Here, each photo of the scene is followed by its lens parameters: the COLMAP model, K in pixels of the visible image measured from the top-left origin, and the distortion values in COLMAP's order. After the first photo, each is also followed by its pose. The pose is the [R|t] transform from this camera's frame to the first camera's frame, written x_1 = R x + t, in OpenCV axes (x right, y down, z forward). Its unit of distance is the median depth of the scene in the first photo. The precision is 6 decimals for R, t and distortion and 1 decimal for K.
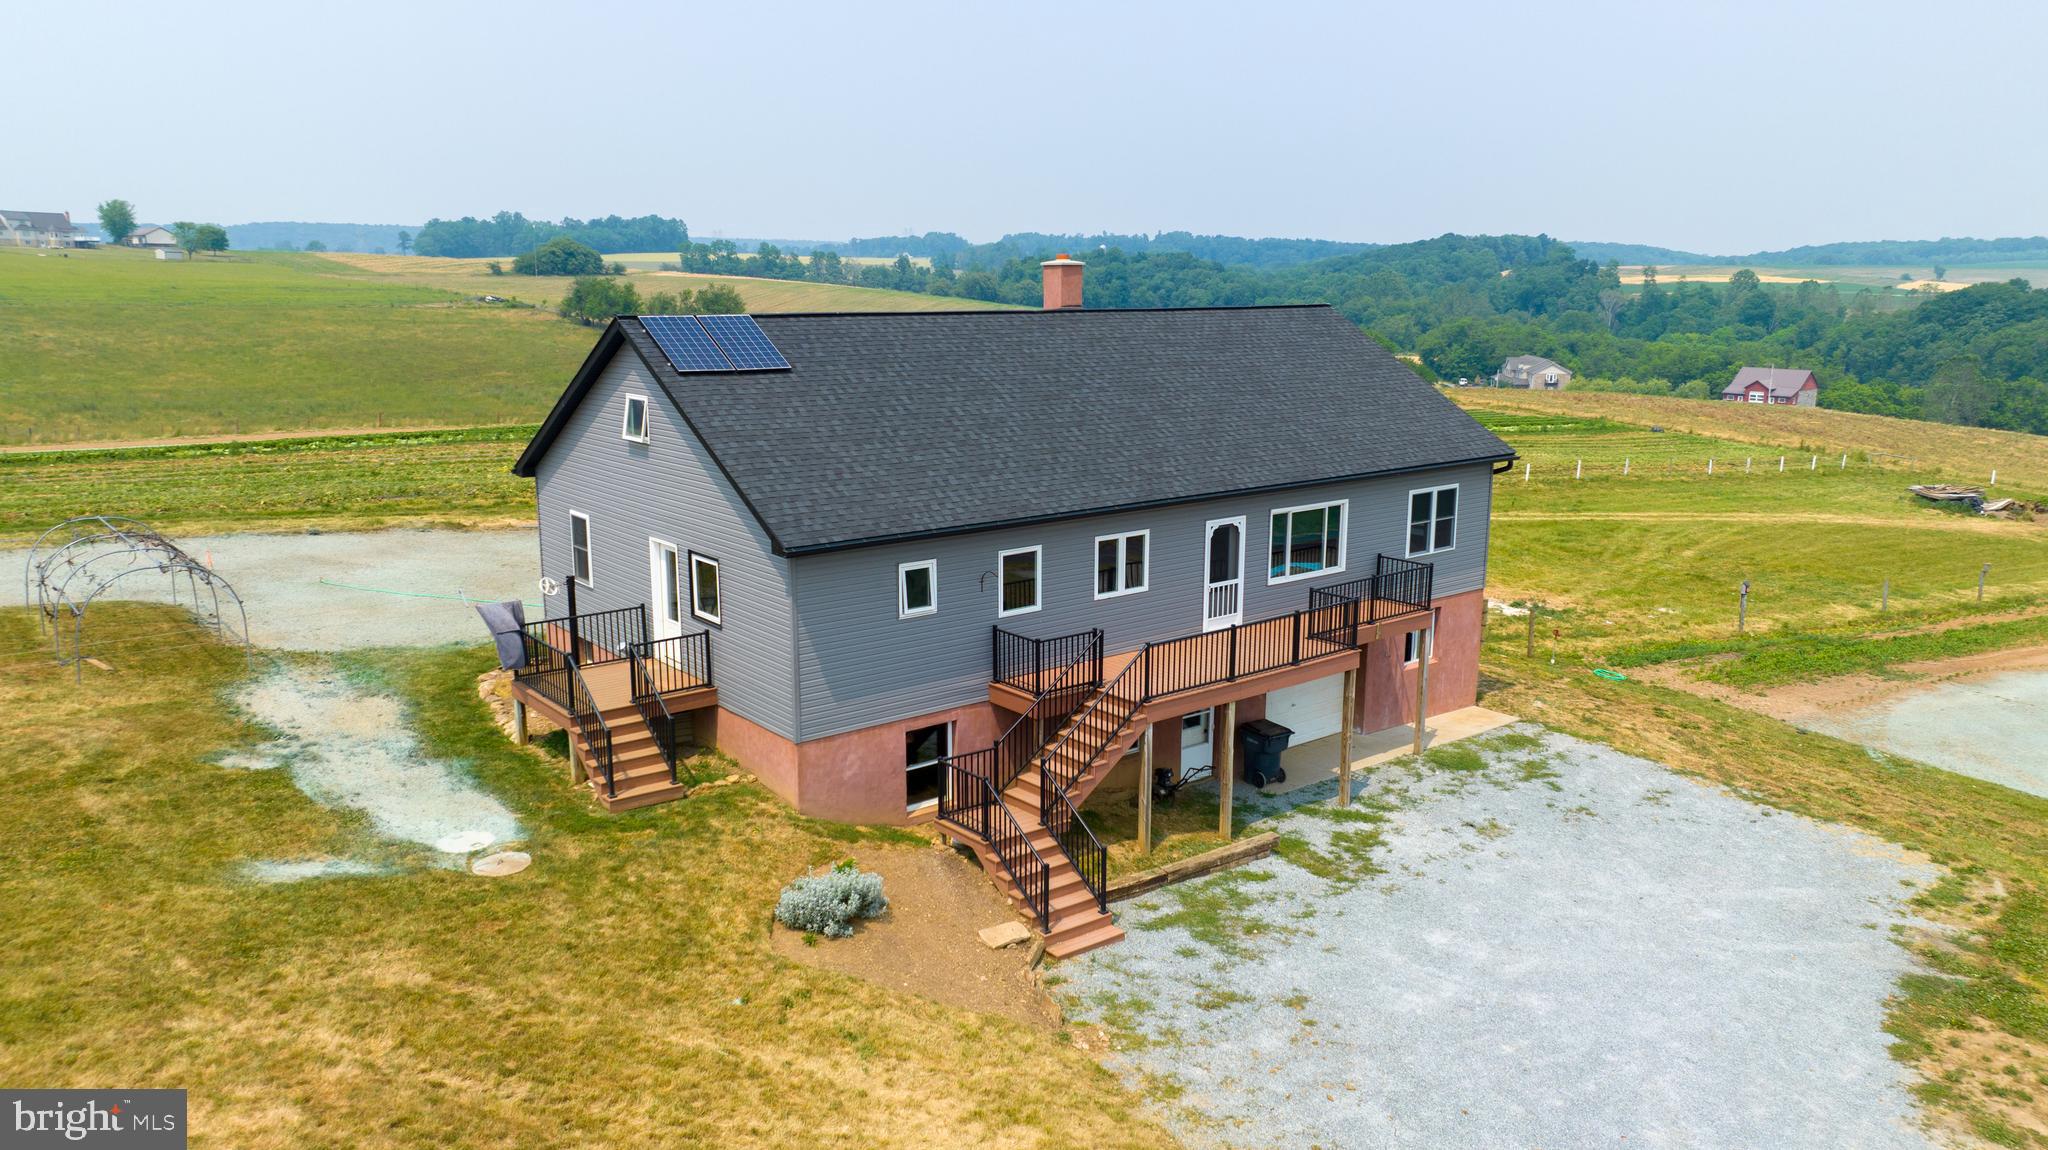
lens RADIAL K [[1433.9, 0, 1031.6], [0, 1433.9, 570.3], [0, 0, 1]] dist [-0.021051, 0.010448]
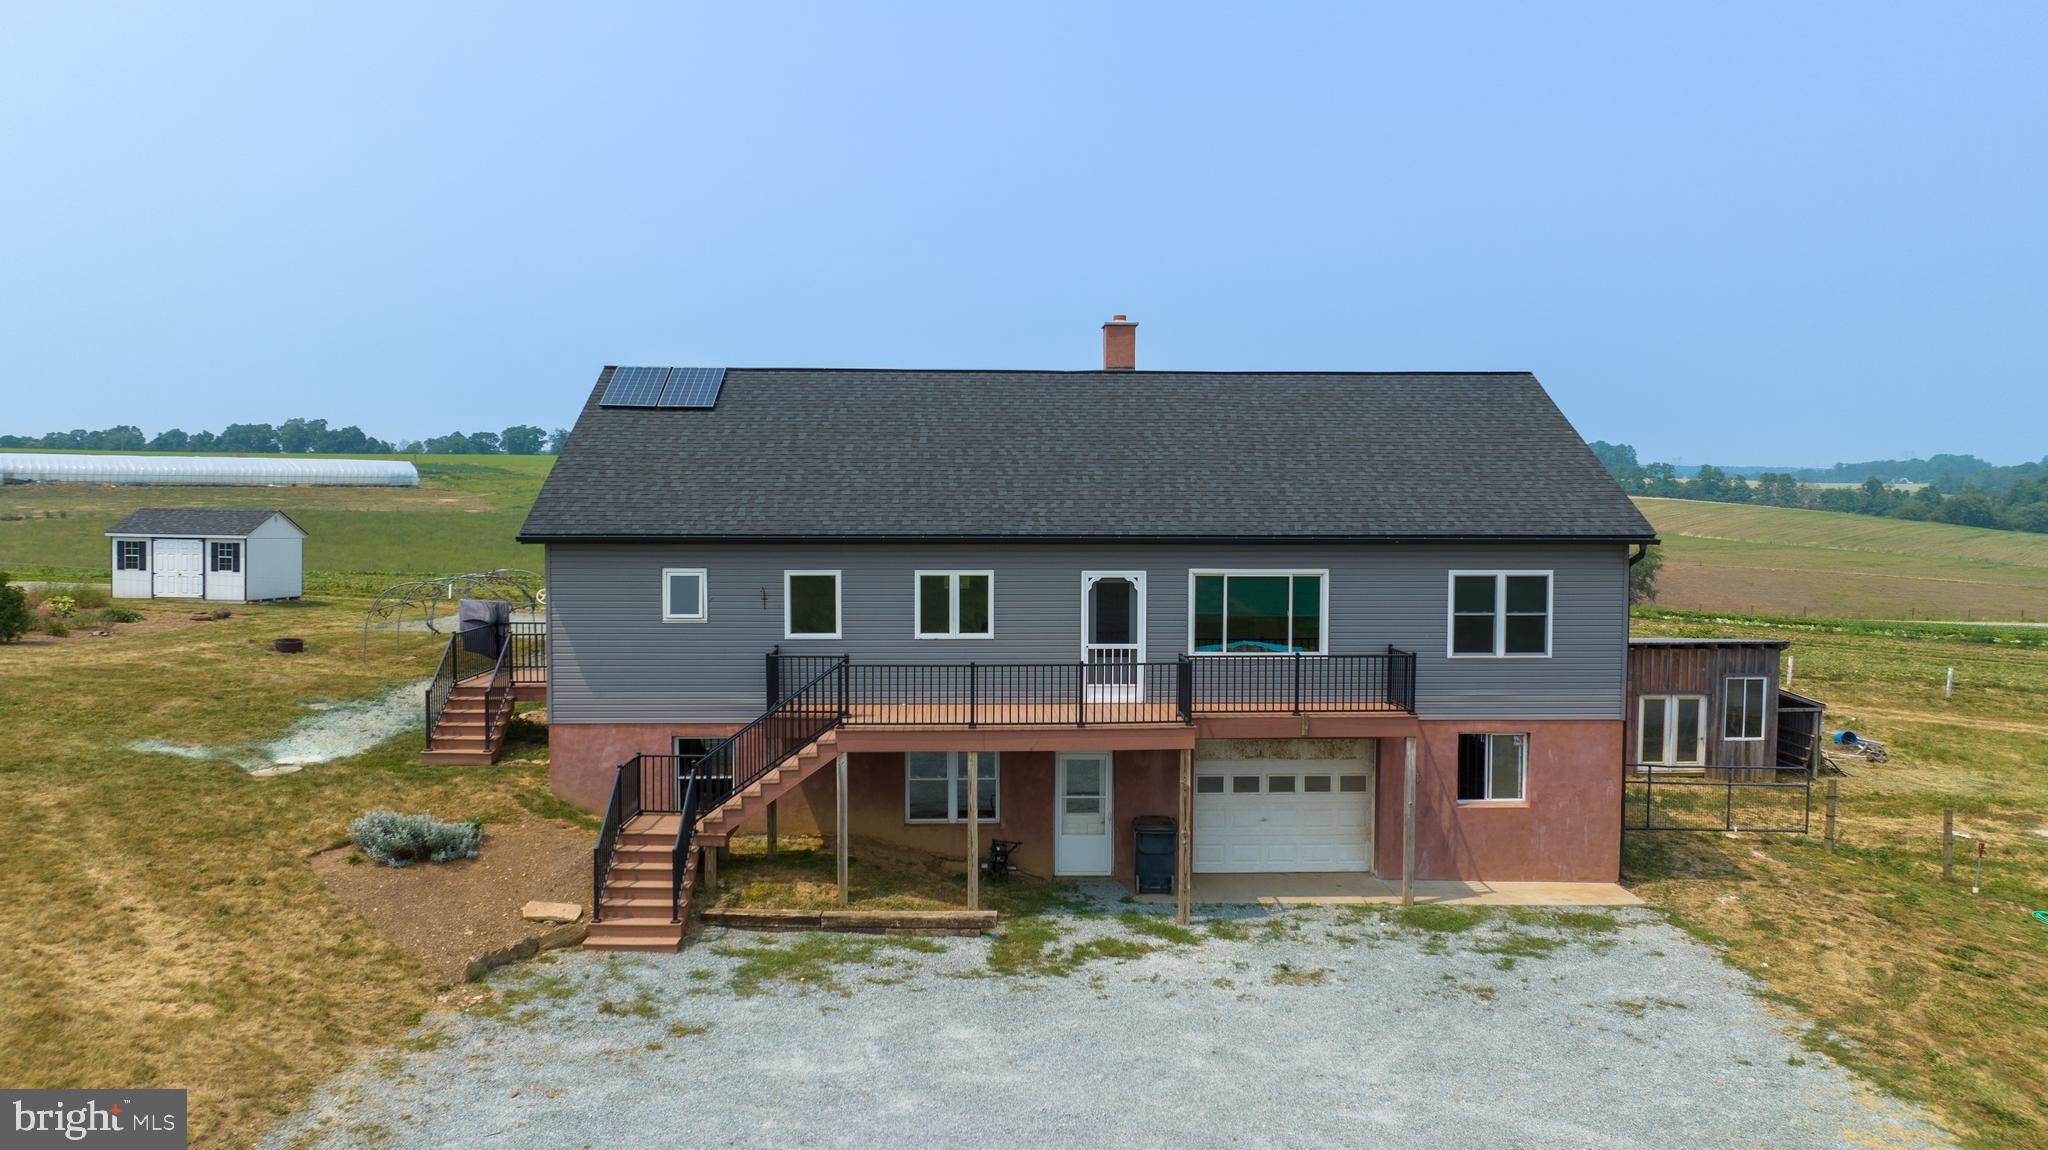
lens RADIAL K [[1433.9, 0, 1034.7], [0, 1433.9, 579.9], [0, 0, 1]] dist [-0.021051, 0.010448]
pose [[0.801006, 0.030549, -0.597876, 0.636307], [-0.120470, 0.986492, -0.110995, 0.073957], [0.586409, 0.160934, 0.793867, 0.282070]]
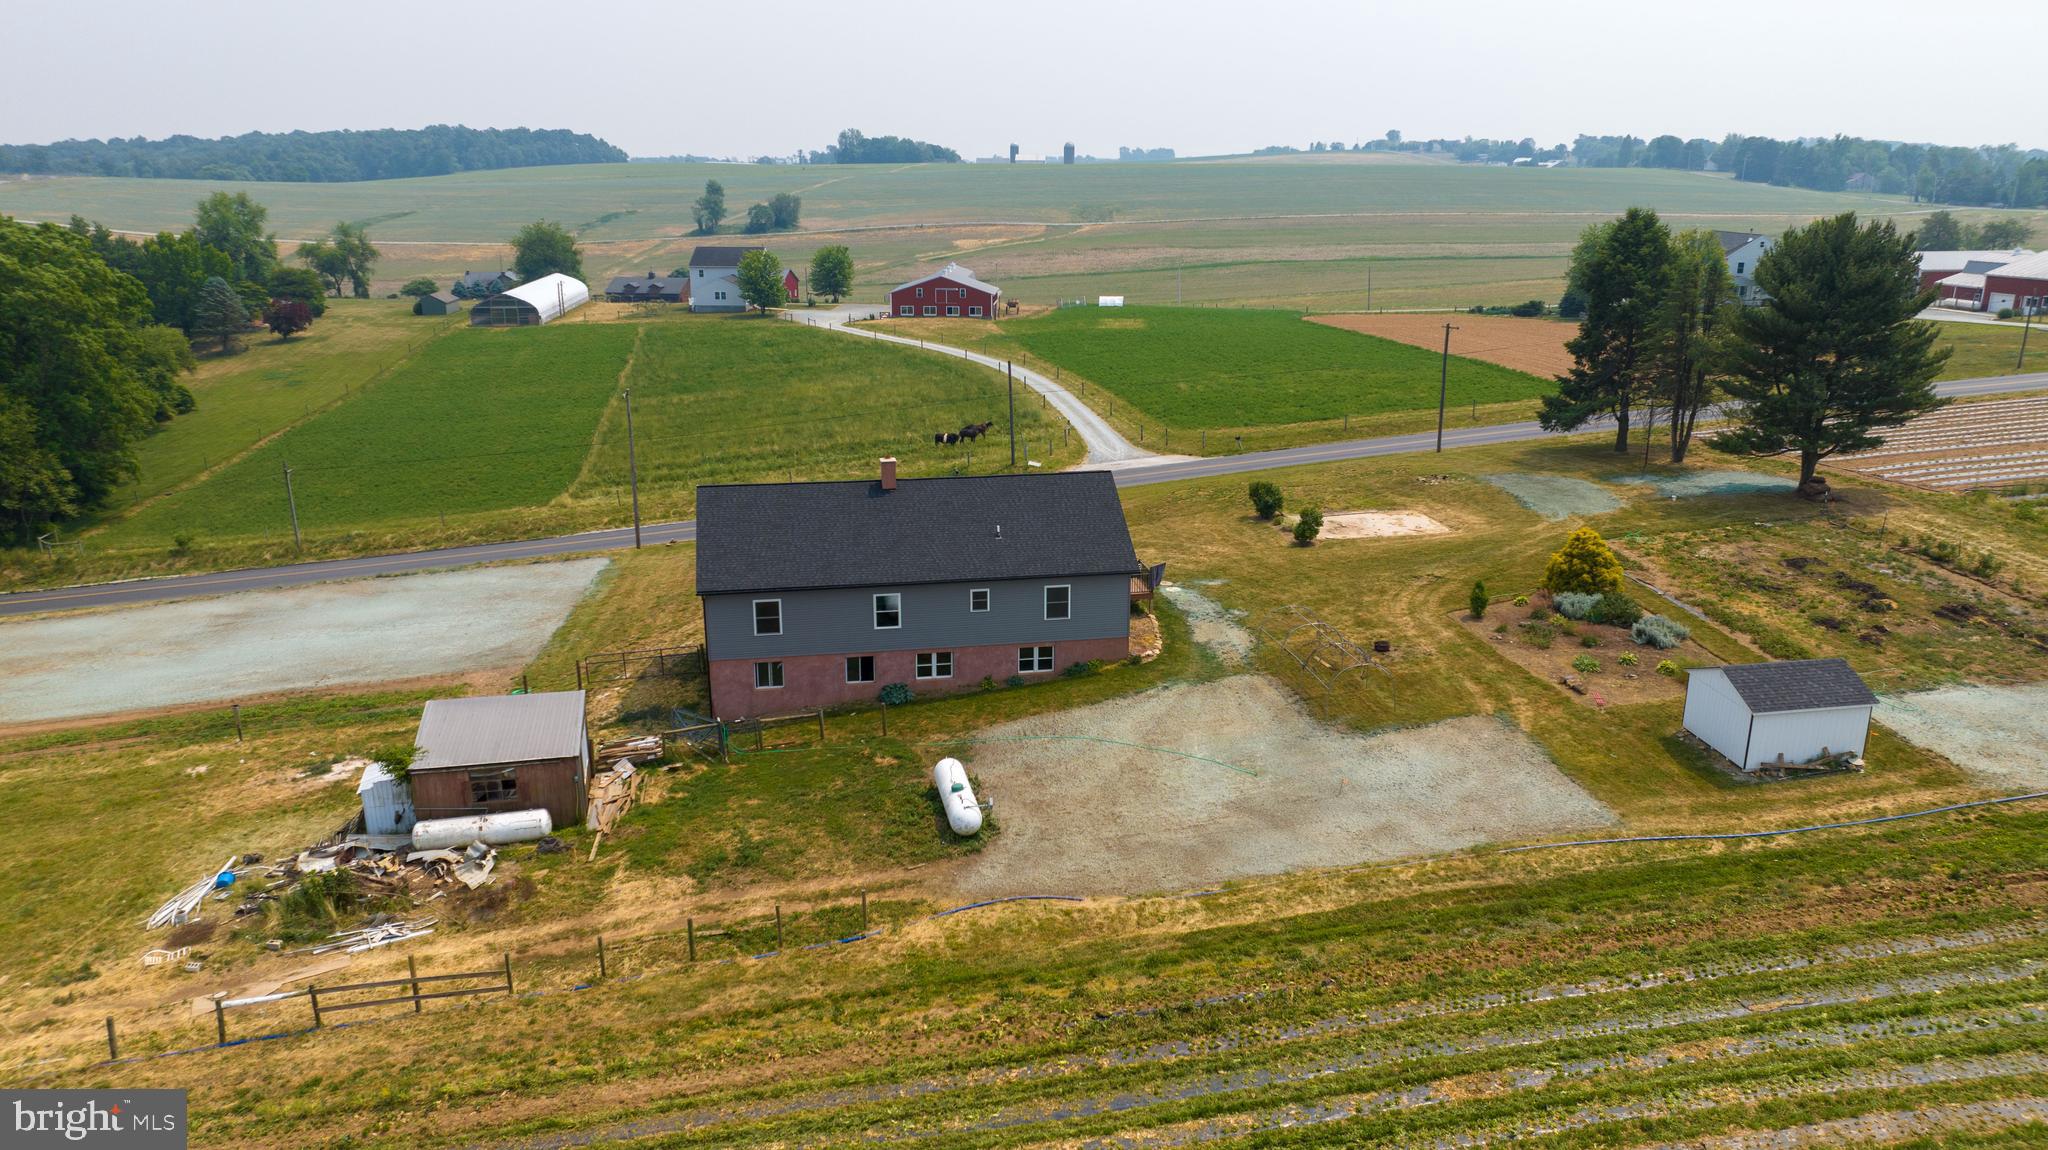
lens RADIAL K [[1433.9, 0, 1019.3], [0, 1433.9, 573.6], [0, 0, 1]] dist [-0.021051, 0.010448]
pose [[-0.875737, -0.143783, 0.460880, -1.301000], [0.090931, 0.888415, 0.449946, -1.138273], [-0.474148, 0.435942, -0.764943, 2.975040]]
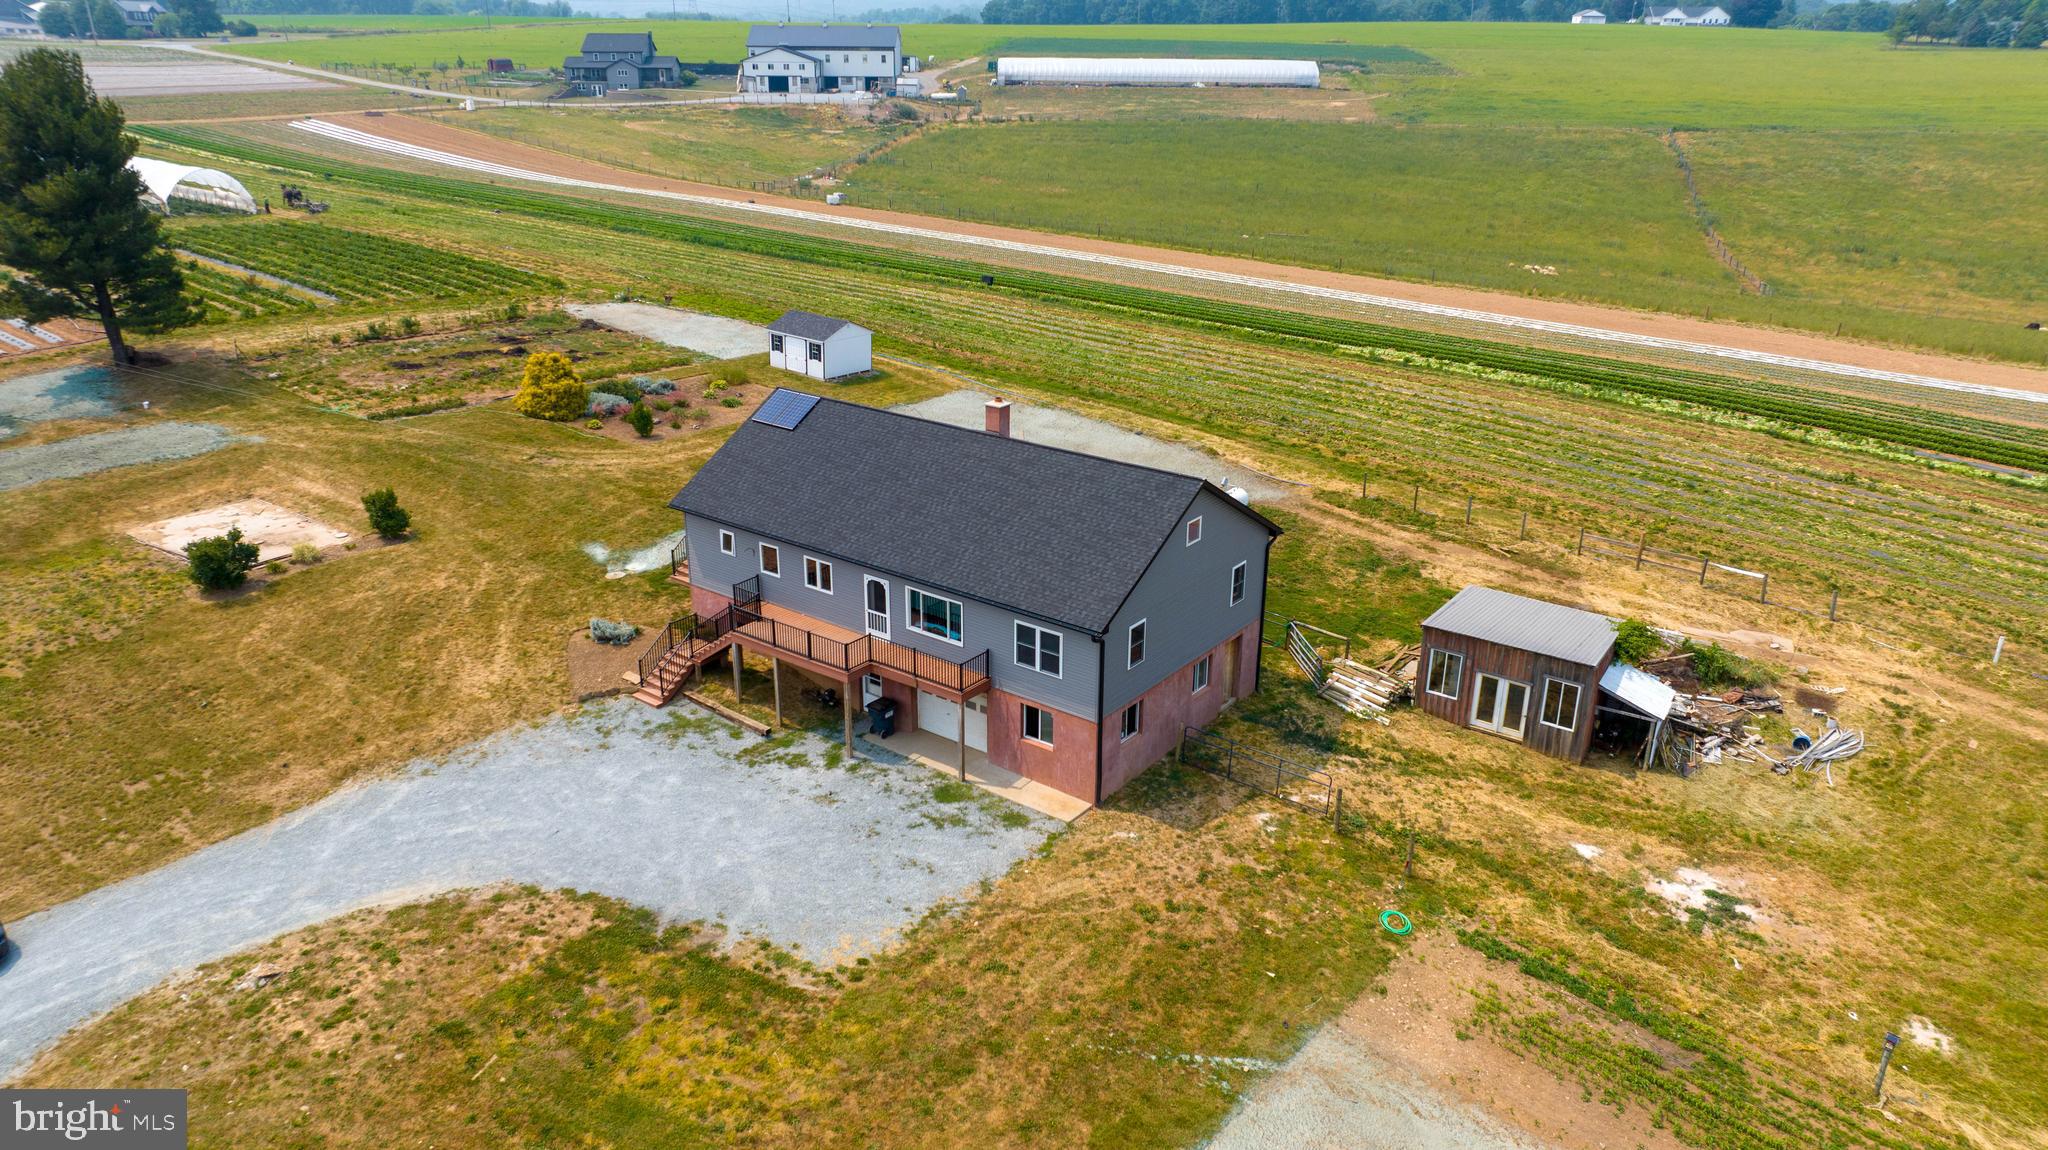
lens RADIAL K [[1433.9, 0, 1030.3], [0, 1433.9, 580.1], [0, 0, 1]] dist [-0.021051, 0.010448]
pose [[0.245287, 0.355021, -0.902106, 1.762982], [-0.204298, 0.928565, 0.309884, -0.613802], [0.947680, 0.108288, 0.300295, 0.676979]]
